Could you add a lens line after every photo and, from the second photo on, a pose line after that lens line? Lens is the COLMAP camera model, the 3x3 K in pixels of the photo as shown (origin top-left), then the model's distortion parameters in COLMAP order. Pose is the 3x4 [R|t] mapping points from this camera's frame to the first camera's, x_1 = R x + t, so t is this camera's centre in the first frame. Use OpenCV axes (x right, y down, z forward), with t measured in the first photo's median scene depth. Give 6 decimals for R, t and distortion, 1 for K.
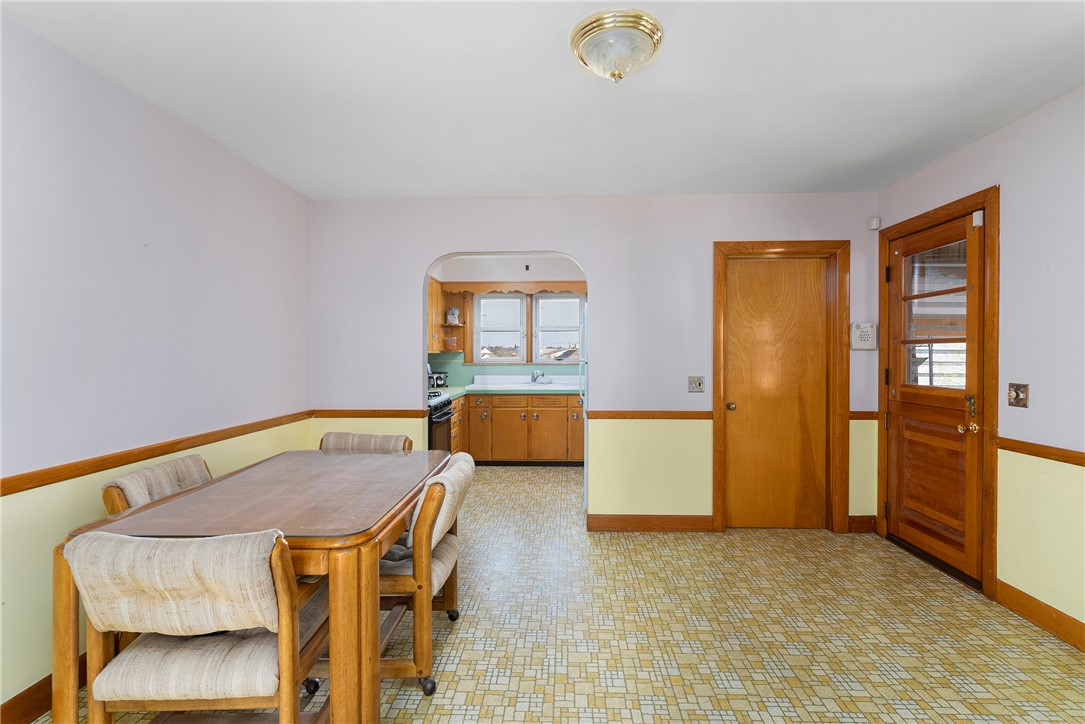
lens RADIAL K [[528.2, 0, 542.5], [0, 528.2, 362.0], [0, 0, 1]] dist [0.001747, 0.000041]
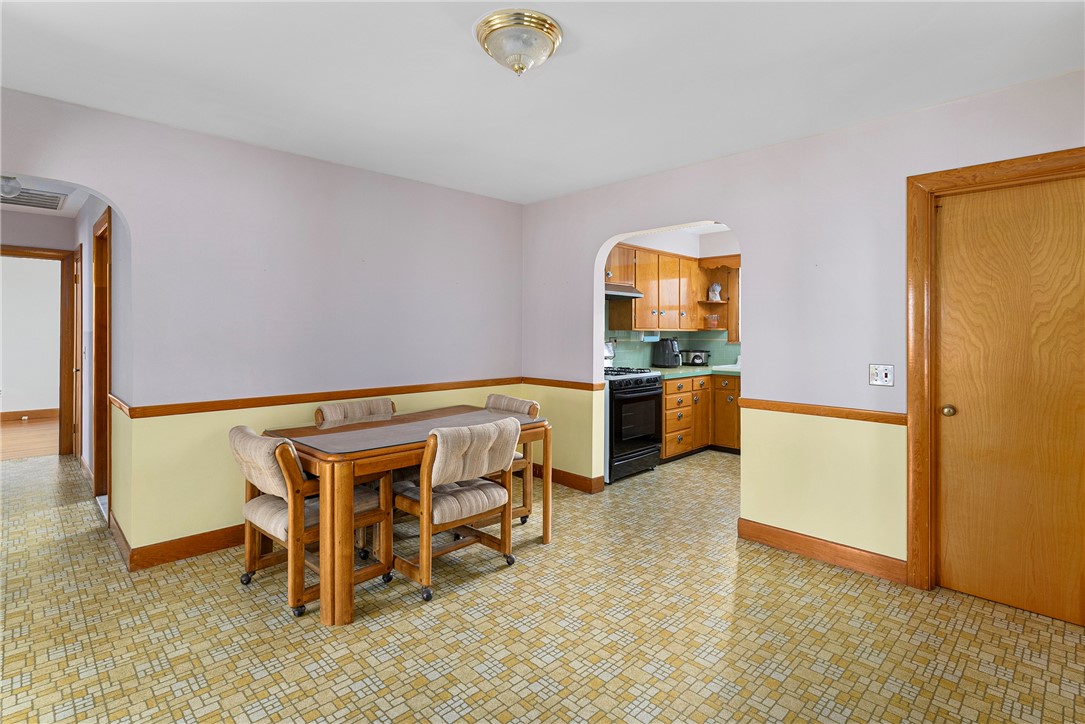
lens RADIAL K [[533.9, 0, 539.3], [0, 533.9, 345.3], [0, 0, 1]] dist [-0.001760, 0.000090]
pose [[0.728765, 0.025782, -0.684278, 0.275794], [-0.019986, 0.999666, 0.016380, -0.001760], [0.684472, 0.001739, 0.729037, 0.084656]]
